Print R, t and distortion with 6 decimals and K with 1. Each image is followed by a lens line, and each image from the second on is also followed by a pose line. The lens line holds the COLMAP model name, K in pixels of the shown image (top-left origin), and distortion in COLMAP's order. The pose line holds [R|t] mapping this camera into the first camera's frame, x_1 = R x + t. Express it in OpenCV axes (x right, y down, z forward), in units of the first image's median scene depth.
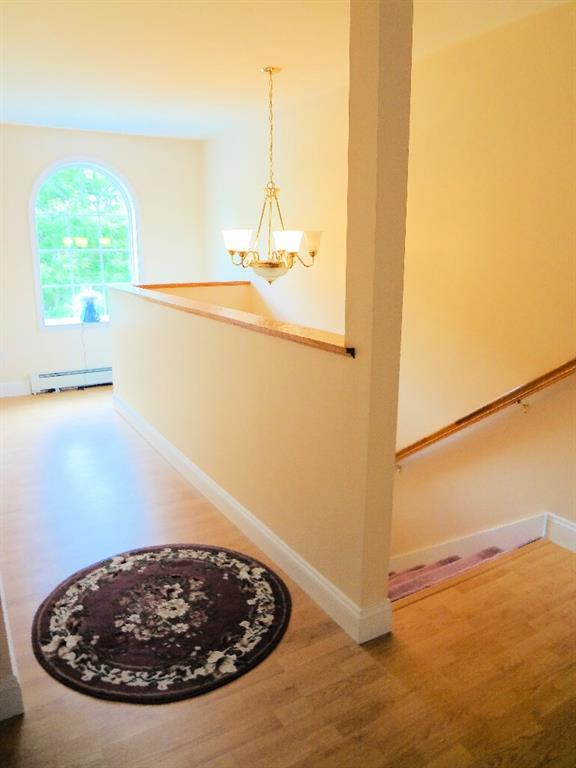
lens RADIAL K [[577.7, 0, 289.1], [0, 577.7, 383.2], [0, 0, 1]] dist [0.000832, -0.000855]
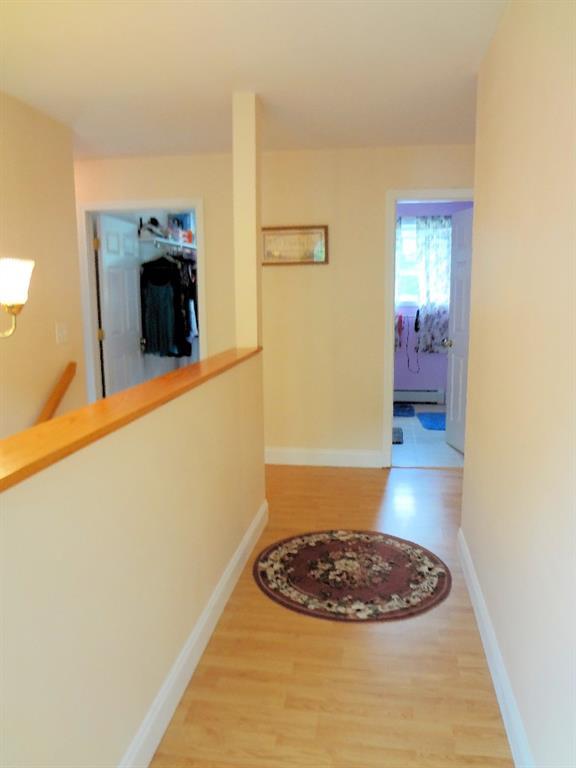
lens RADIAL K [[577.7, 0, 288.9], [0, 577.7, 383.7], [0, 0, 1]] dist [0.000832, -0.000855]
pose [[-0.766844, -0.096149, 0.634591, -0.841553], [0.162303, 0.927532, 0.336663, -0.417807], [-0.620973, 0.361164, -0.695667, 1.751039]]
